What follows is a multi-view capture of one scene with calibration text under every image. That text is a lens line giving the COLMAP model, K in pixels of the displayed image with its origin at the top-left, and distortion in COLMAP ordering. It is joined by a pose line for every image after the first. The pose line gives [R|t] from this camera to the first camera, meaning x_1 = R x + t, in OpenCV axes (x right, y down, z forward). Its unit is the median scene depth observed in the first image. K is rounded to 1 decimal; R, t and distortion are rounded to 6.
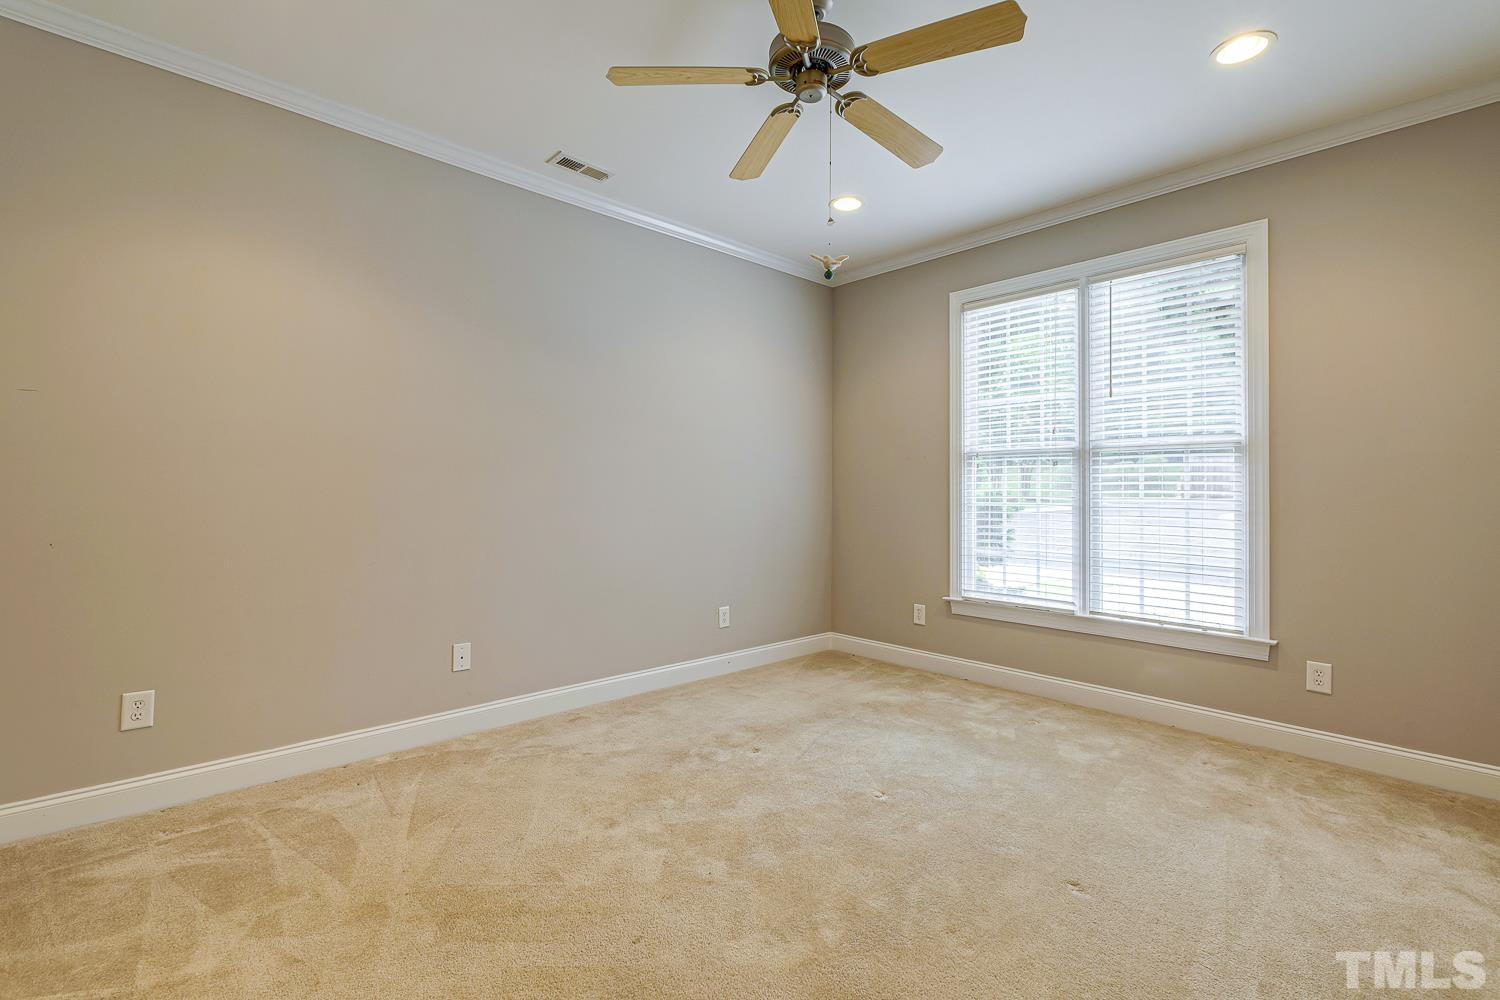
lens RADIAL K [[669.3, 0, 756.6], [0, 669.3, 482.1], [0, 0, 1]] dist [-0.006636, 0.004625]
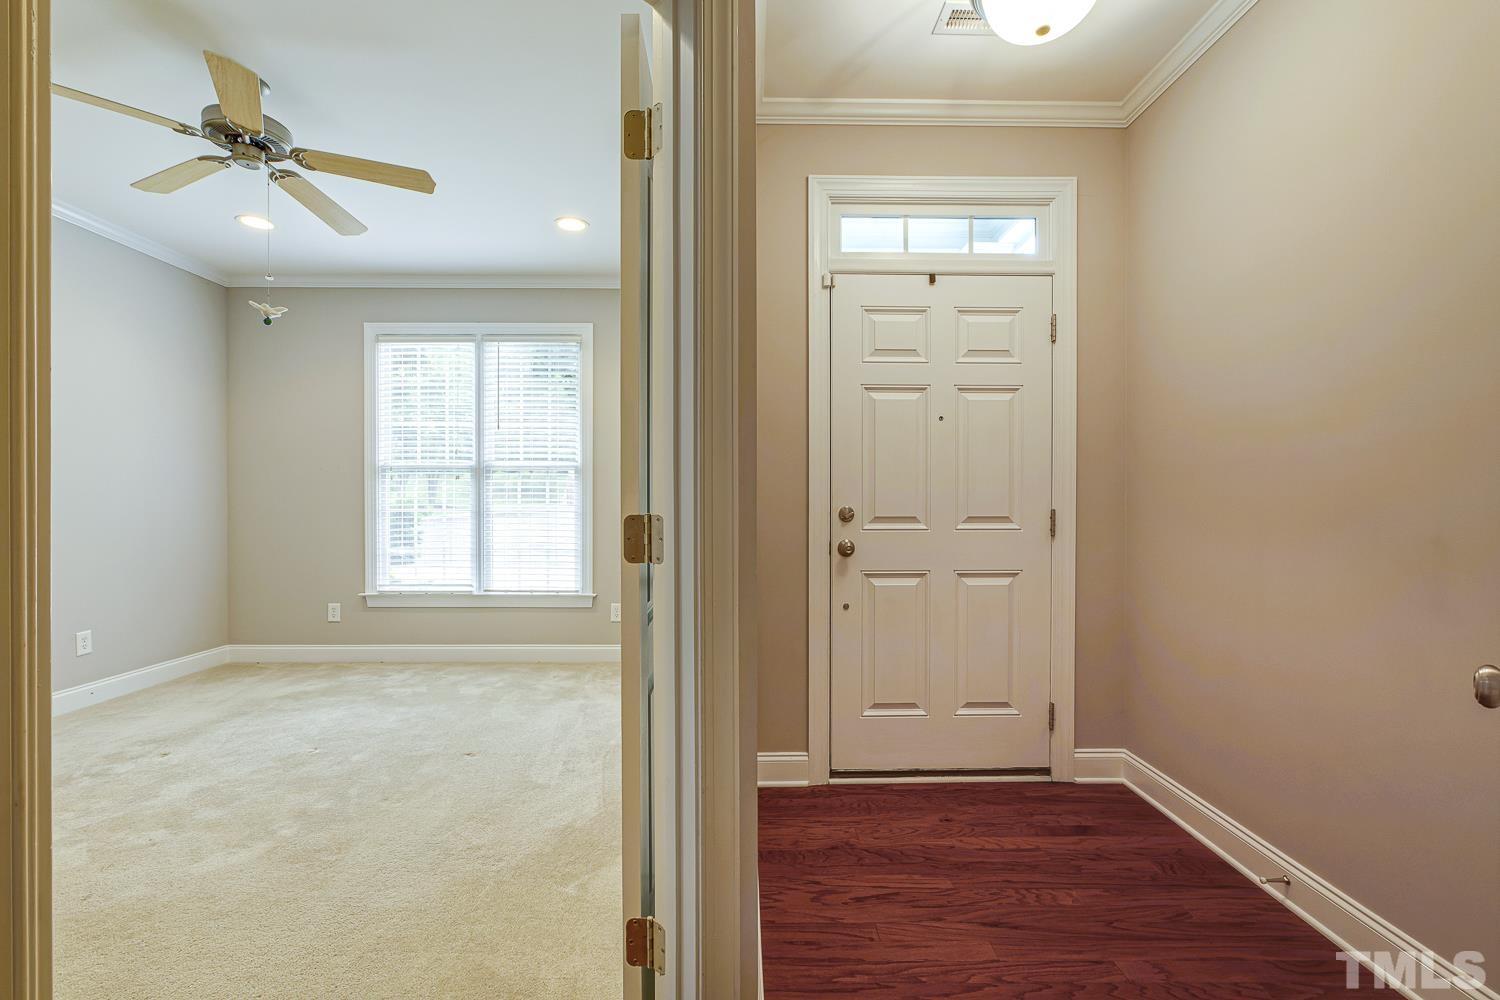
lens RADIAL K [[669.3, 0, 746.5], [0, 669.3, 507.0], [0, 0, 1]] dist [-0.006636, 0.004625]
pose [[0.680159, -0.011255, 0.732979, -0.132804], [-0.008156, 0.999704, 0.022919, -0.006482], [-0.733020, -0.021567, 0.679866, -0.318339]]
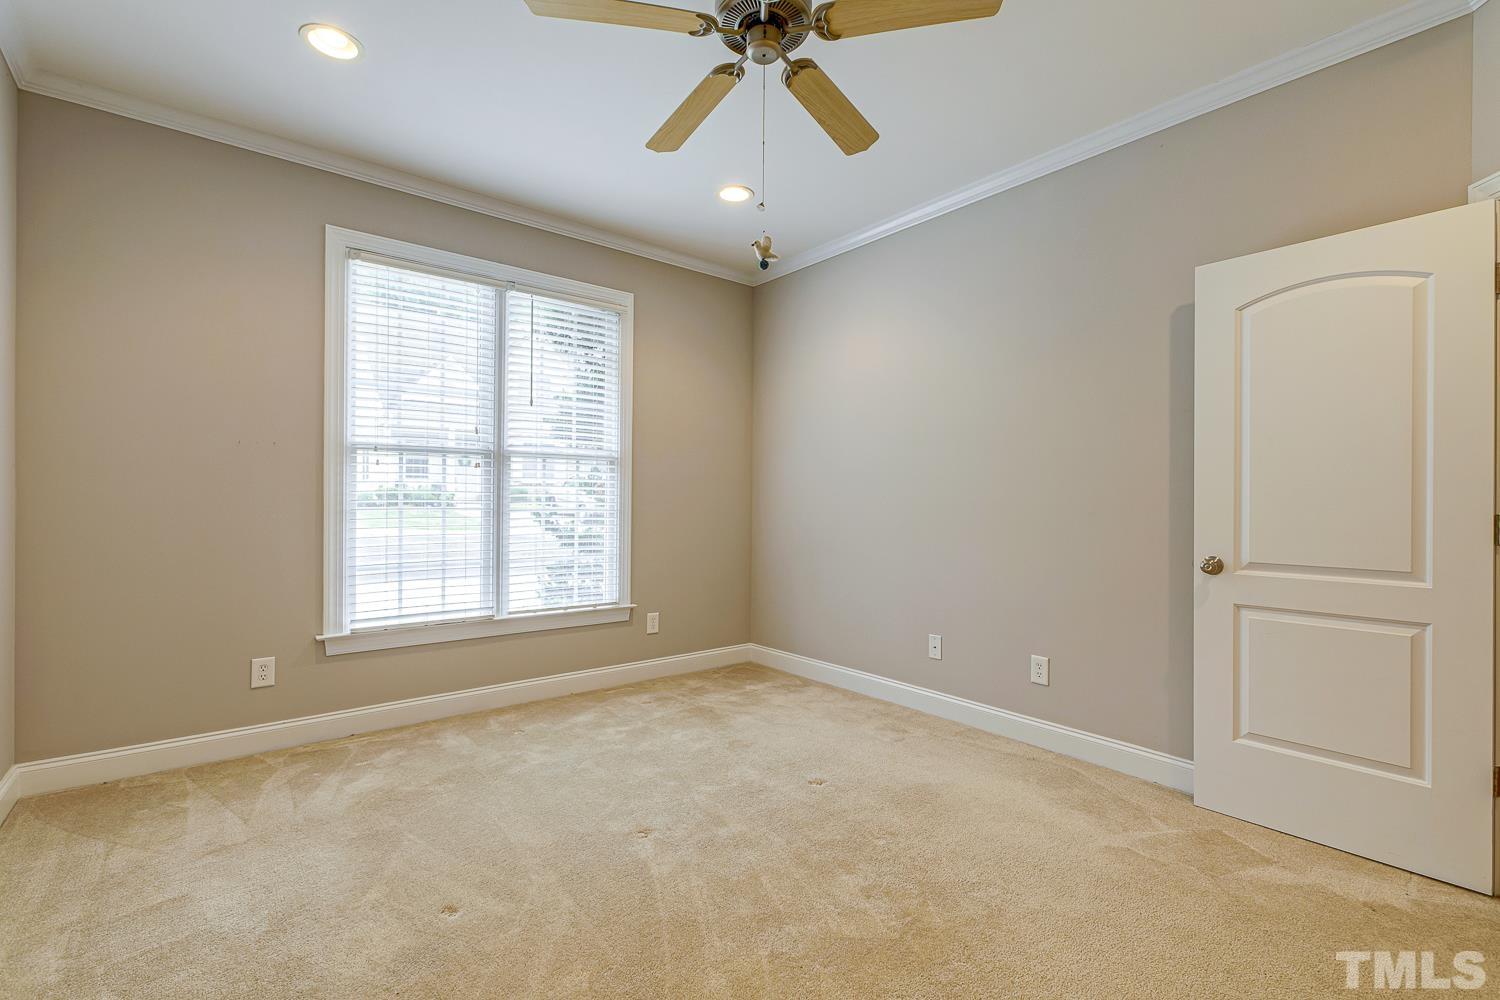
lens RADIAL K [[669.3, 0, 753.9], [0, 669.3, 500.9], [0, 0, 1]] dist [-0.006636, 0.004625]
pose [[0.072279, -0.004909, 0.997372, -0.554425], [-0.021258, 0.999753, 0.006462, 0.010622], [-0.997158, -0.021669, 0.072156, 0.630141]]
